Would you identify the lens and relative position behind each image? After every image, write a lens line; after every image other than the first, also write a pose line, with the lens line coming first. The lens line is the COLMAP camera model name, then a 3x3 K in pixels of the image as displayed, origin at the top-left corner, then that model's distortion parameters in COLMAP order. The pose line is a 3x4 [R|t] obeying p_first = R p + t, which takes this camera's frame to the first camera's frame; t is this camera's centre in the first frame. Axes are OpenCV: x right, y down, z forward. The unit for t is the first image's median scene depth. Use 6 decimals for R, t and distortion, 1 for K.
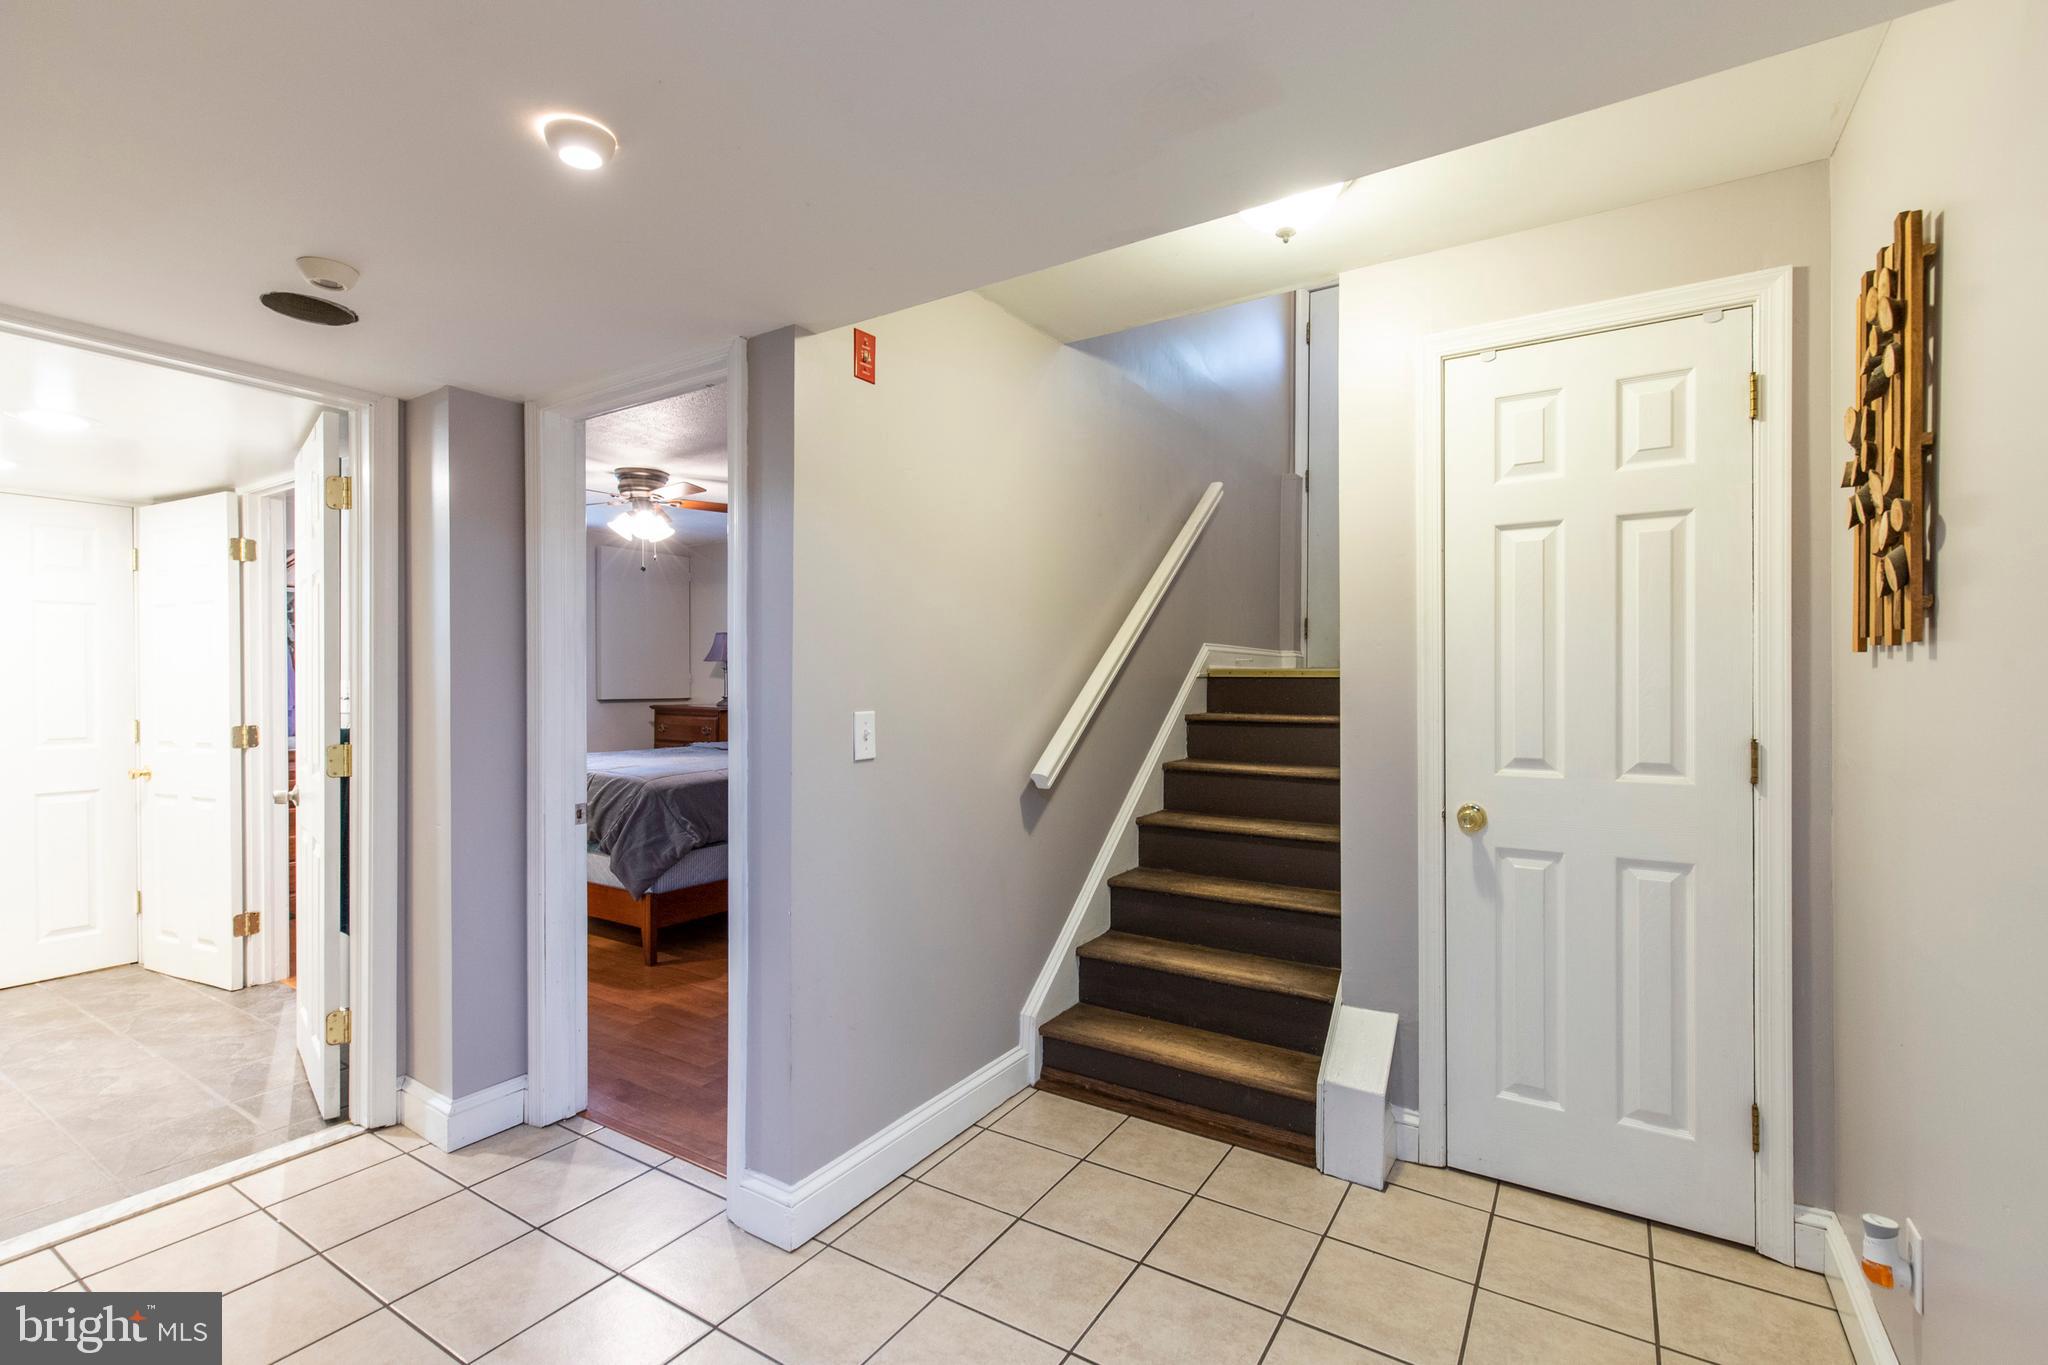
lens RADIAL K [[931.1, 0, 1024.0], [0, 931.1, 682.5], [0, 0, 1]] dist [-0.000012, -0.000547]
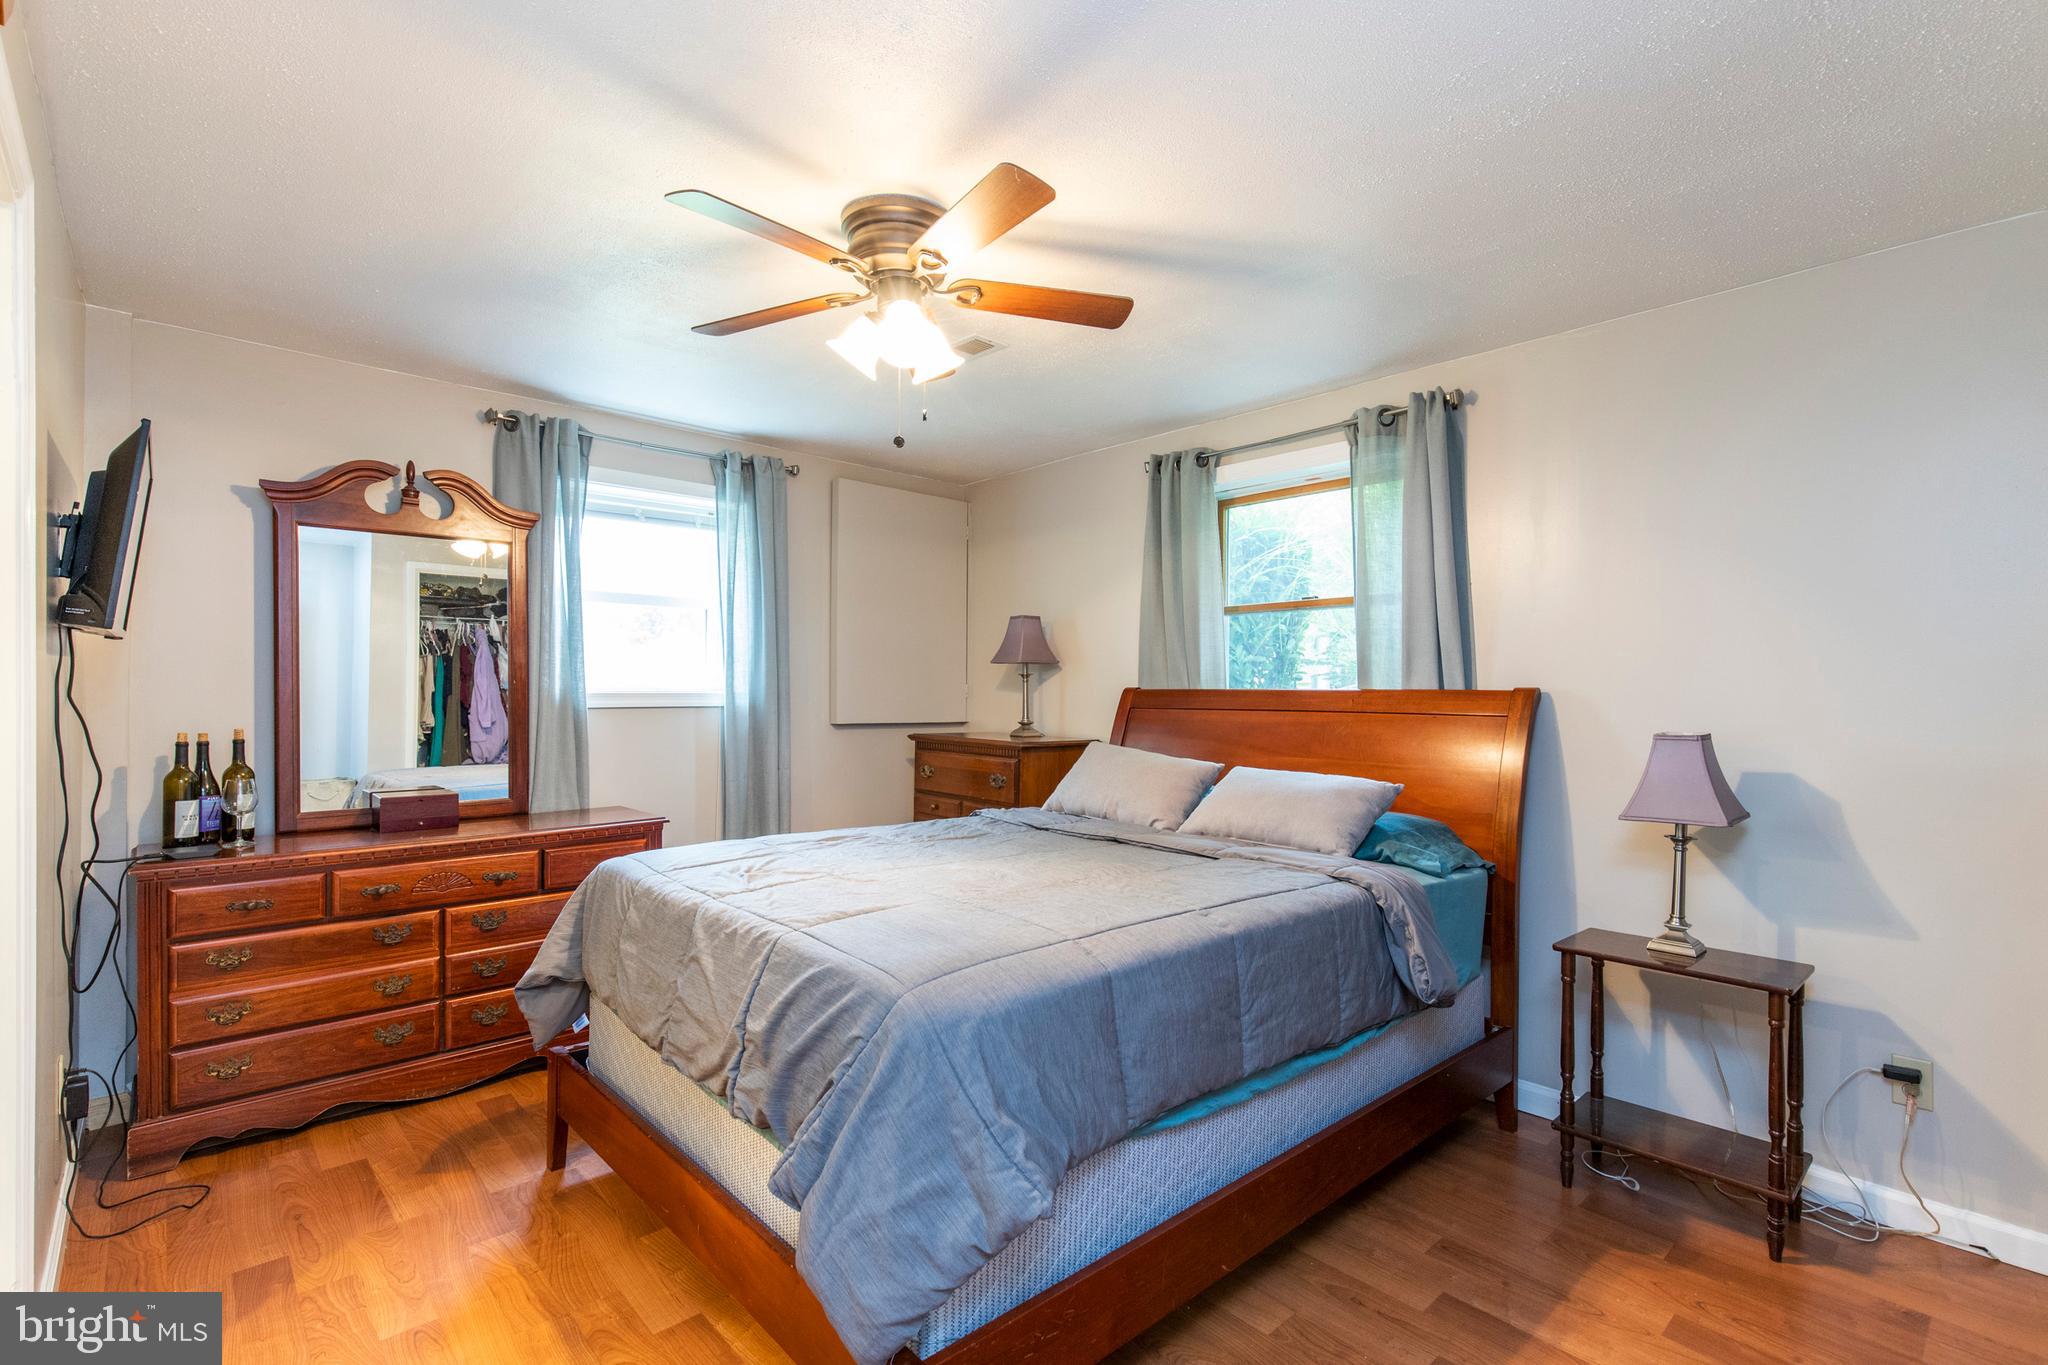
lens RADIAL K [[931.1, 0, 1024.0], [0, 931.1, 682.5], [0, 0, 1]] dist [-0.000012, -0.000547]
pose [[0.967427, 0.003332, -0.253127, -0.245519], [-0.007199, 0.999871, -0.014349, -0.002242], [0.253047, 0.015704, 0.967327, 0.603984]]
